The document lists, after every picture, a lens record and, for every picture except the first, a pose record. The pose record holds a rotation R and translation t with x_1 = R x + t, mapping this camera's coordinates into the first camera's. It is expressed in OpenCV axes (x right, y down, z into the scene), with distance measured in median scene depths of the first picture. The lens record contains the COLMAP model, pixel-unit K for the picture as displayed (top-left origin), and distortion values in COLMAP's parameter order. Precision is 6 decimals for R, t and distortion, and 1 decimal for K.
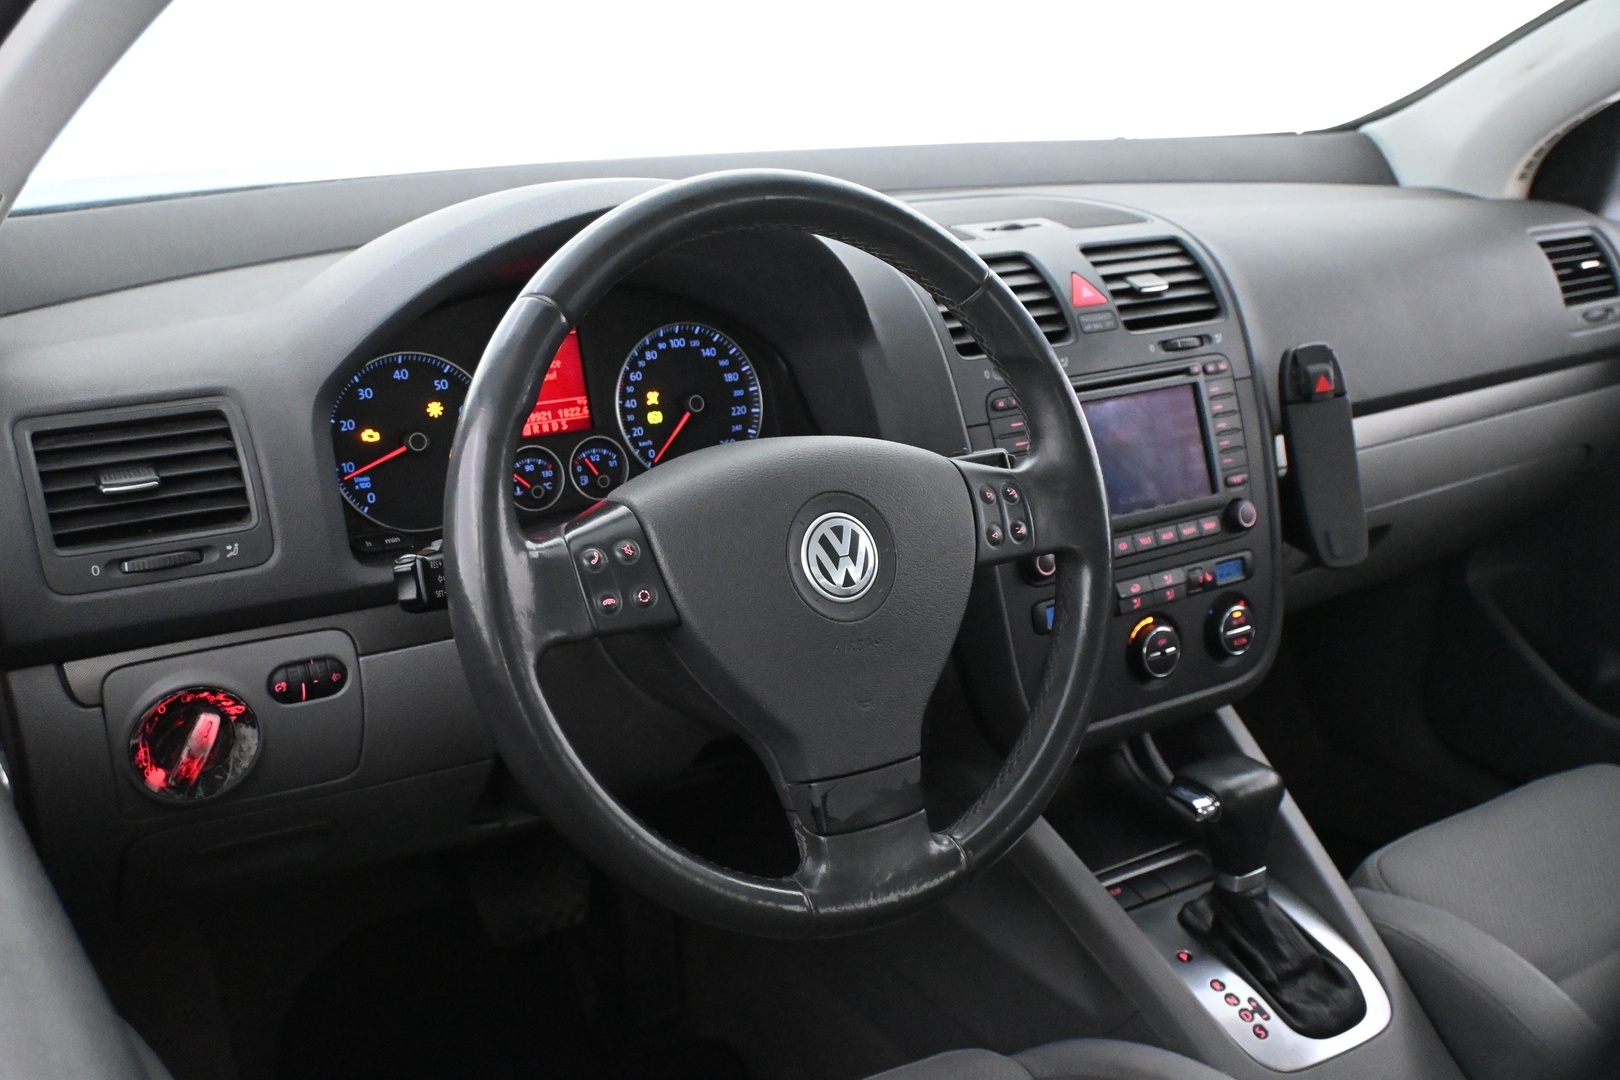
lens RADIAL K [[1738.0, 0, 806.0], [0, 1738.0, 535.5], [0, 0, 1]] dist [-0.020128, 0.000000]
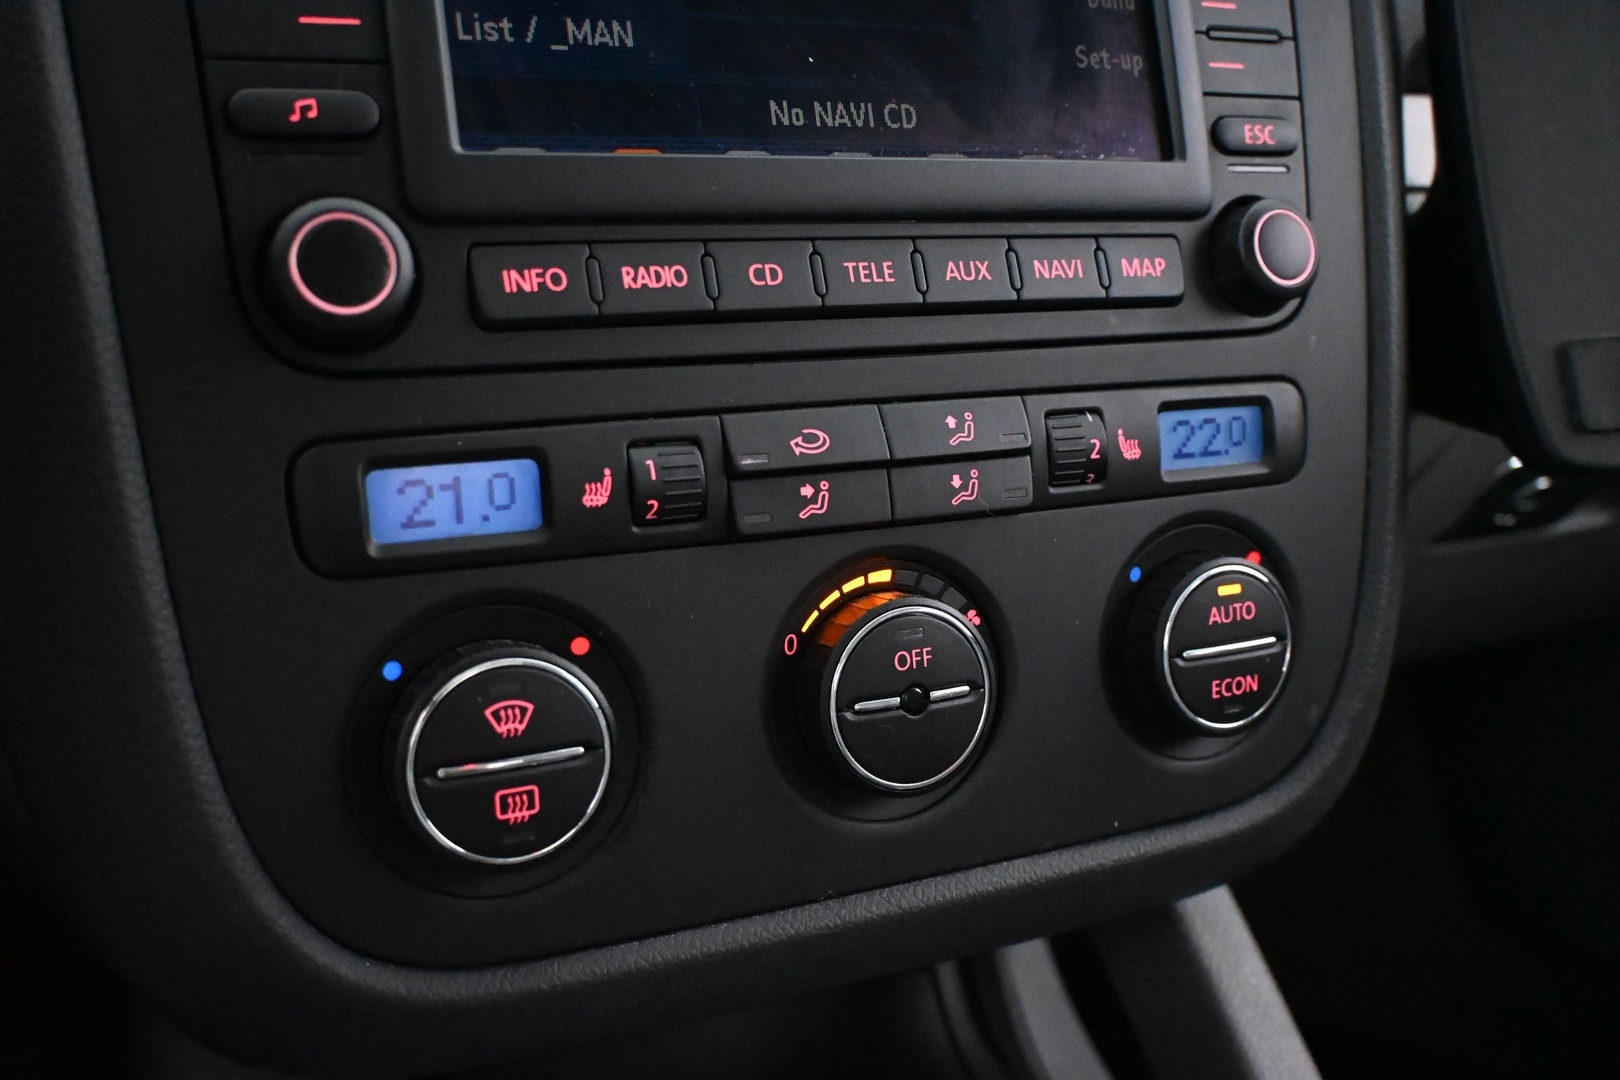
lens RADIAL K [[1563.2, 0, 813.2], [0, 1563.2, 532.5], [0, 0, 1]] dist [0.005575, 0.000000]
pose [[0.992198, 0.063518, -0.107274, 0.209279], [-0.068754, 0.996581, -0.045828, 0.052799], [0.103997, 0.052846, 0.993173, 0.743453]]
